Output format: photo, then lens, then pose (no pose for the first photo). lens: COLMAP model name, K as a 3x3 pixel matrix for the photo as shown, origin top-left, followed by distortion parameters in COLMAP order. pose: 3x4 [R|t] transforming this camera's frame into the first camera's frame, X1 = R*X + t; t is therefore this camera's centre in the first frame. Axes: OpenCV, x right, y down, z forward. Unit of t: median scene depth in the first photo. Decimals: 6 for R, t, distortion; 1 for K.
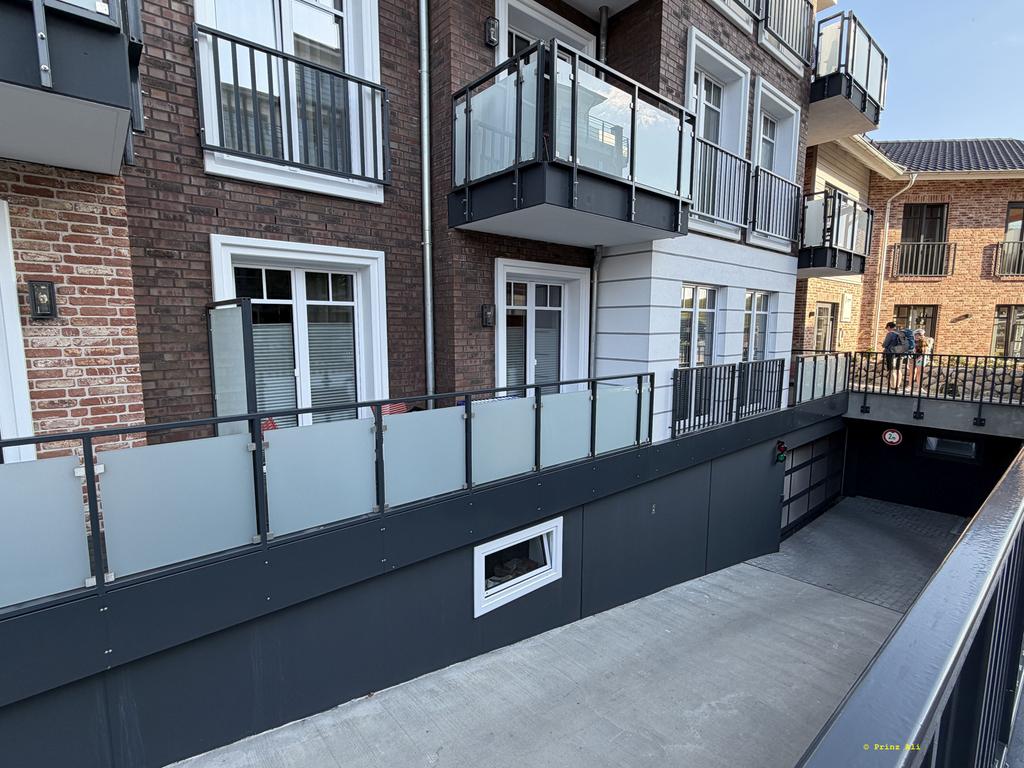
lens RADIAL K [[484.8, 0, 508.2], [0, 484.8, 387.8], [0, 0, 1]] dist [0.001843, -0.000061]
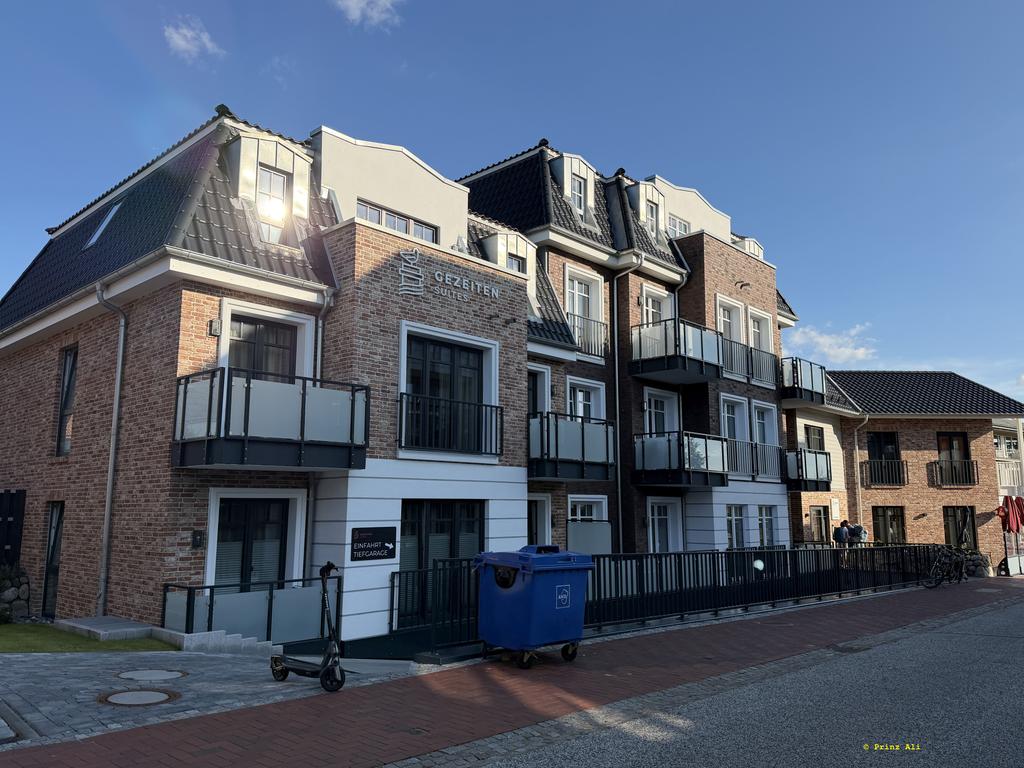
lens RADIAL K [[772.0, 0, 512.0], [0, 772.0, 384.0], [0, 0, 1]] dist [0.002873, -0.002702]
pose [[0.993096, 0.019826, 0.115620, -0.730218], [0.014278, 0.957856, -0.286894, 0.170529], [-0.116436, 0.286564, 0.950959, -1.687598]]
